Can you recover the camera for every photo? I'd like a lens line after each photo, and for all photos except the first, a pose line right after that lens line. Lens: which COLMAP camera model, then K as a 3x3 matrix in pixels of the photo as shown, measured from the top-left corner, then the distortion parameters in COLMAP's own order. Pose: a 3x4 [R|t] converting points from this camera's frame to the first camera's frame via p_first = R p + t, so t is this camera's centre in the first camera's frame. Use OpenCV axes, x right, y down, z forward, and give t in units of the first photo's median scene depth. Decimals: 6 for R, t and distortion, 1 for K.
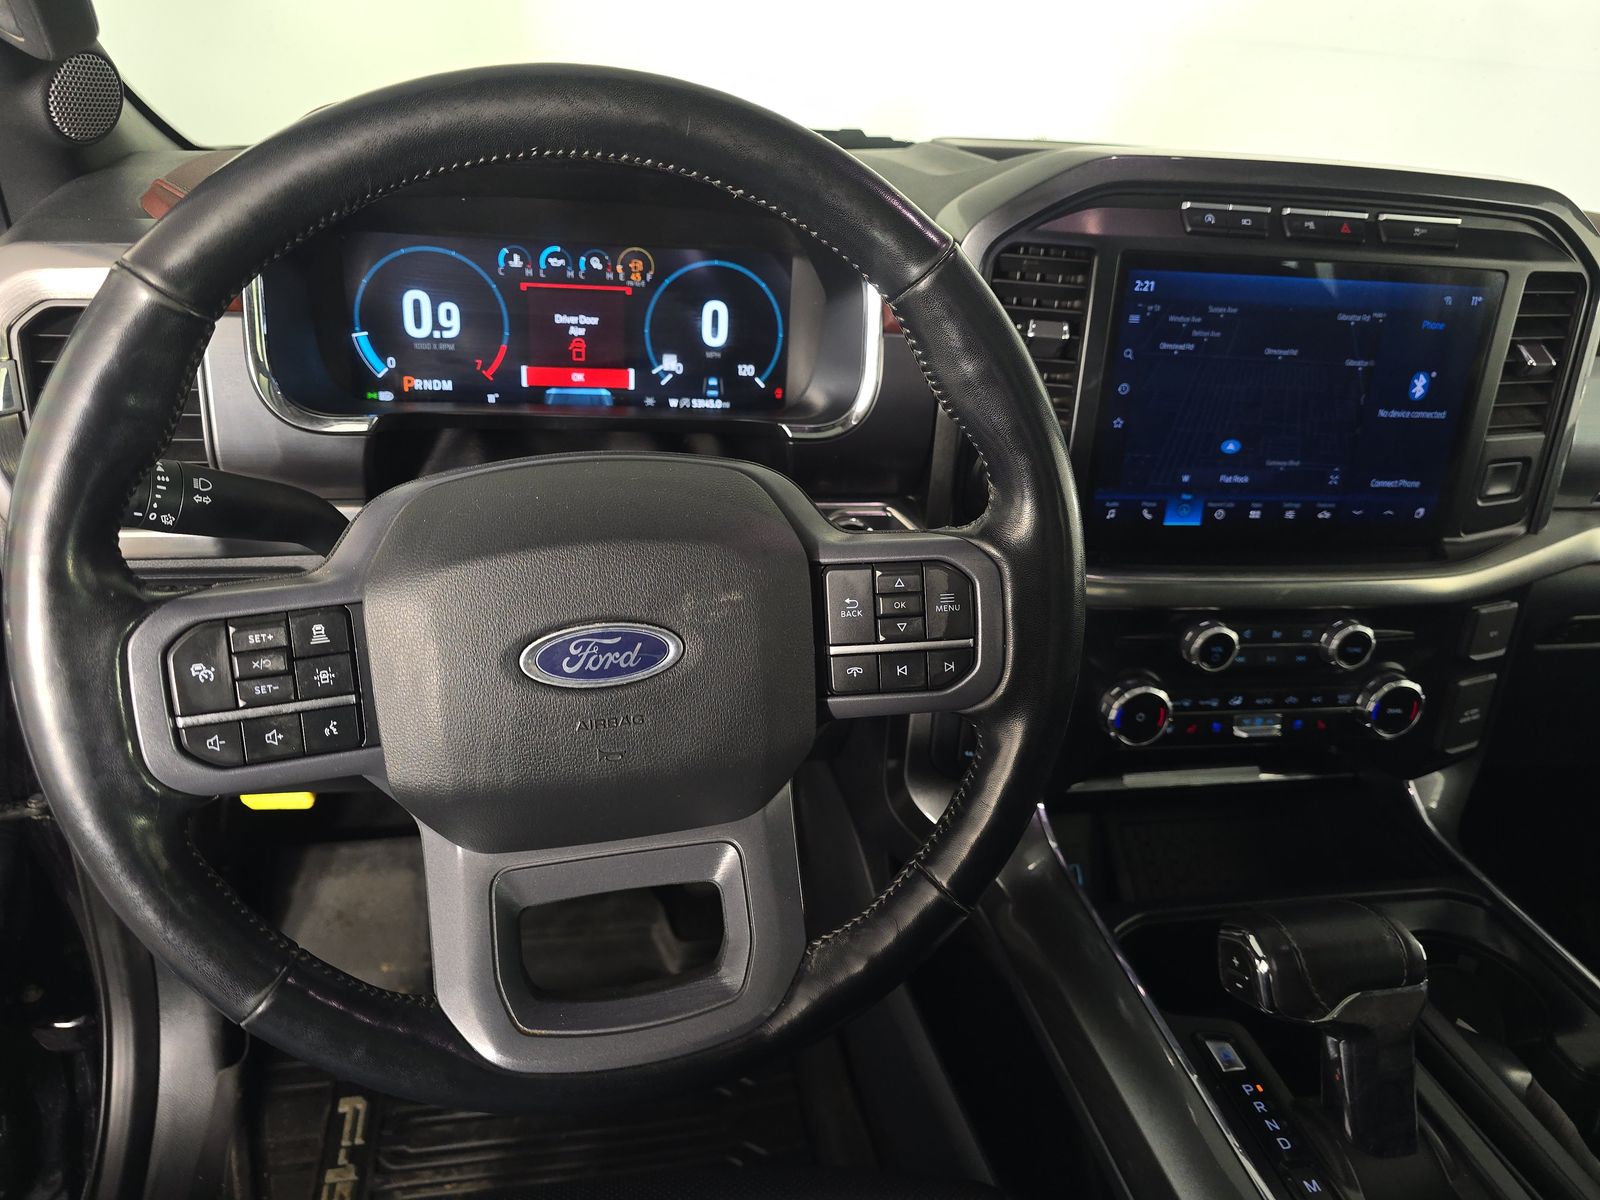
lens RADIAL K [[1066.1, 0, 784.2], [0, 1066.1, 618.8], [0, 0, 1]] dist [0.028045, -0.042262]
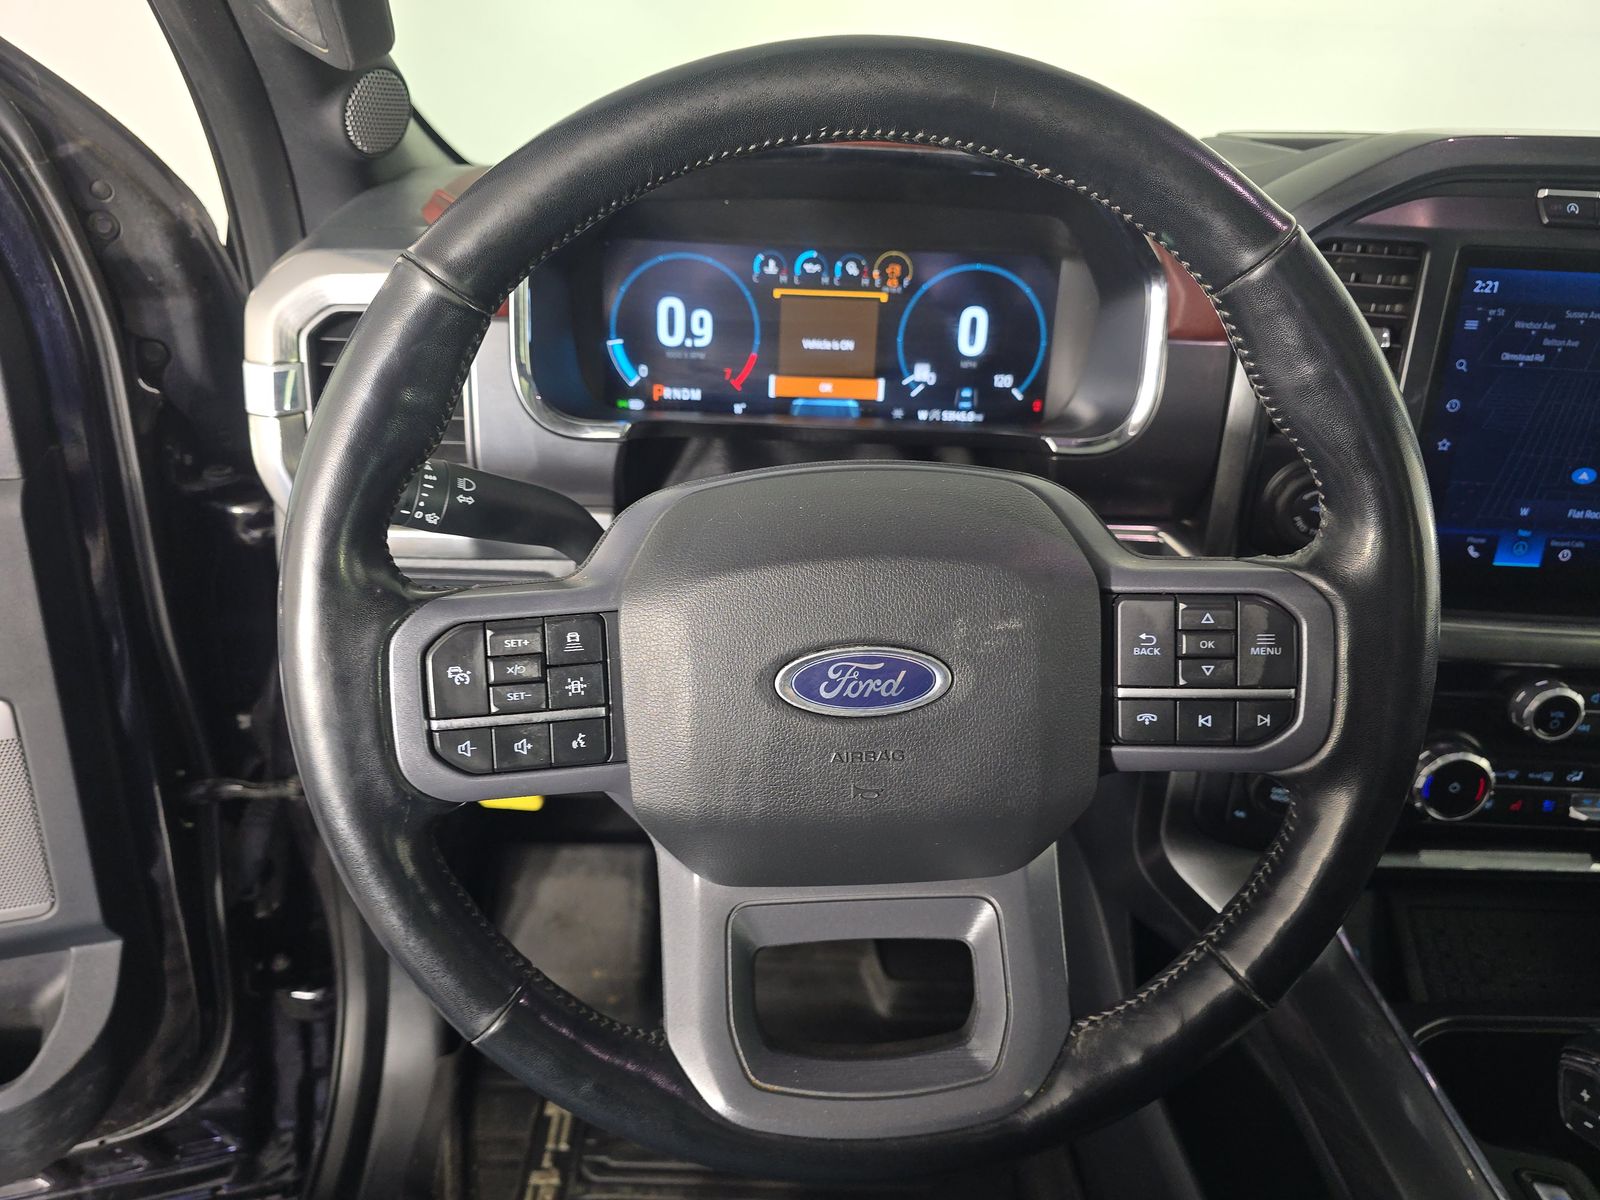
lens RADIAL K [[1066.1, 0, 784.2], [0, 1066.1, 618.8], [0, 0, 1]] dist [0.028045, -0.042262]
pose [[0.980807, 0.050193, -0.188413, -0.040659], [-0.053951, 0.998433, -0.014869, -0.001376], [0.187371, 0.024749, 0.981977, 0.056278]]
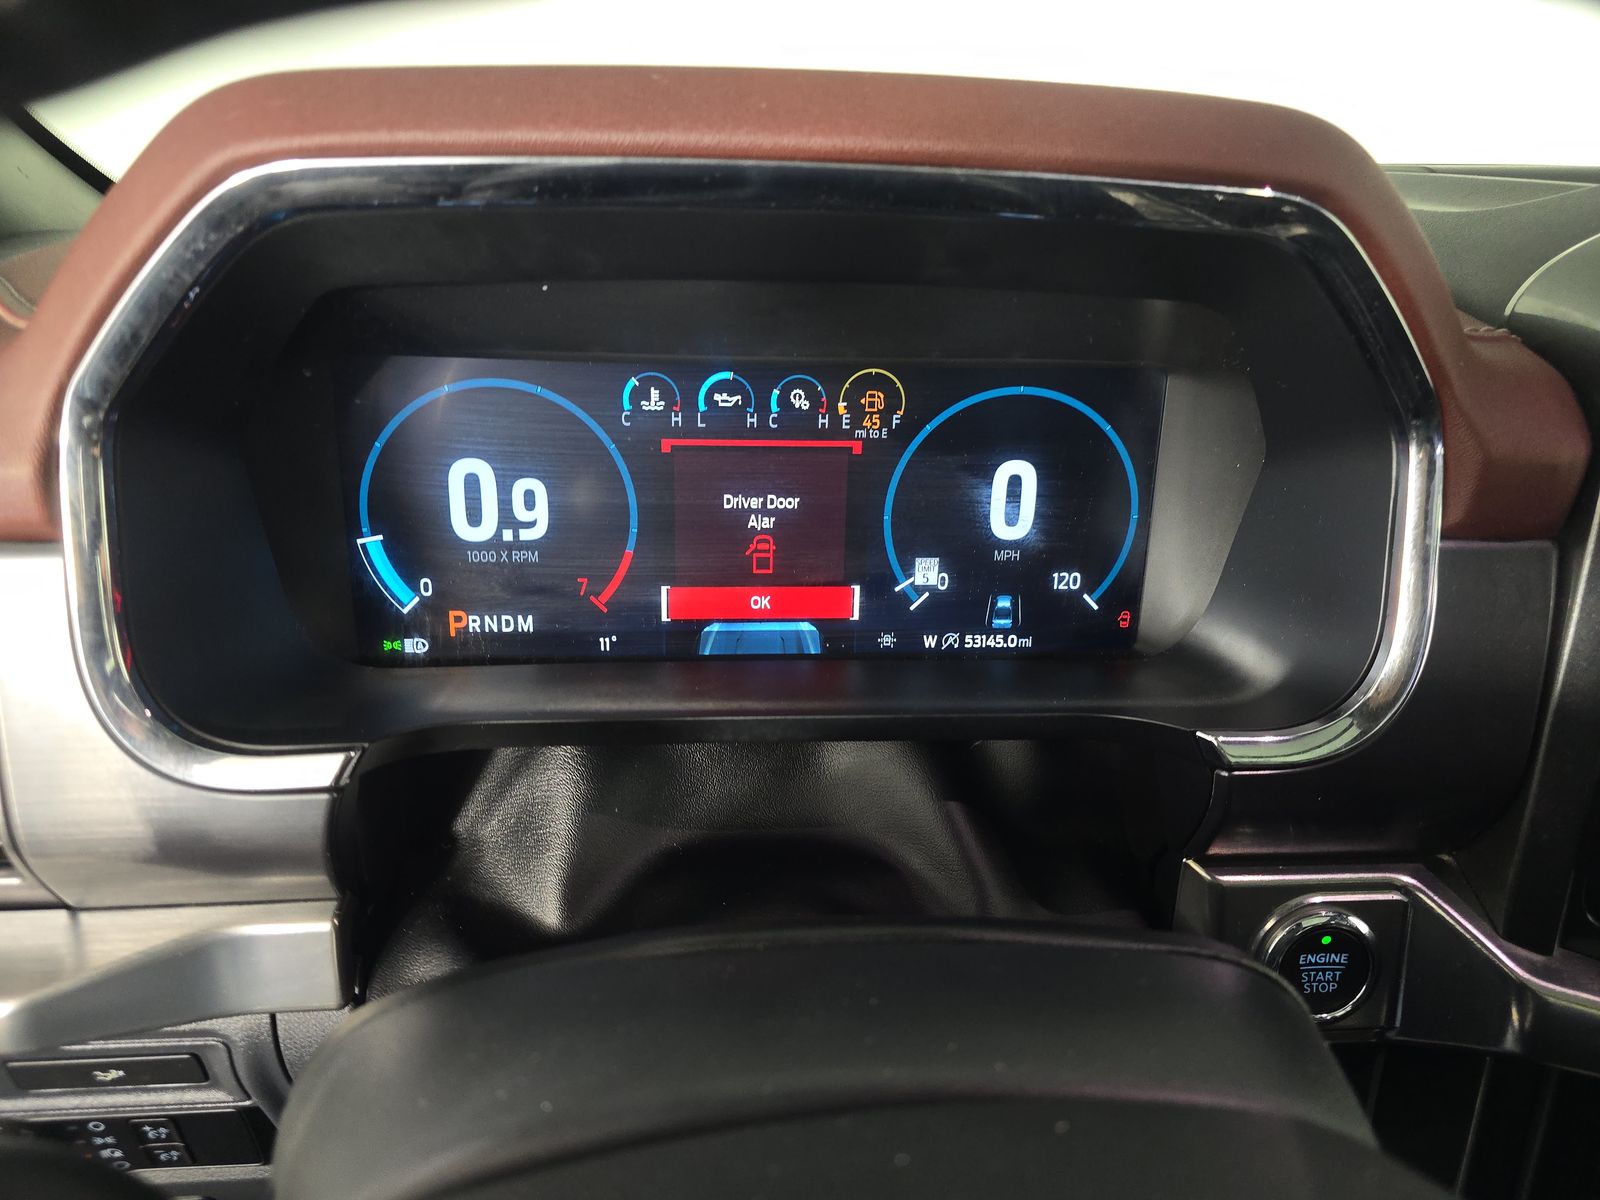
lens RADIAL K [[1066.1, 0, 784.2], [0, 1066.1, 618.8], [0, 0, 1]] dist [0.028045, -0.042262]
pose [[0.992983, 0.000809, -0.118257, -0.124501], [-0.010316, 0.996757, -0.079803, -0.186716], [0.117809, 0.080463, 0.989771, 0.496319]]
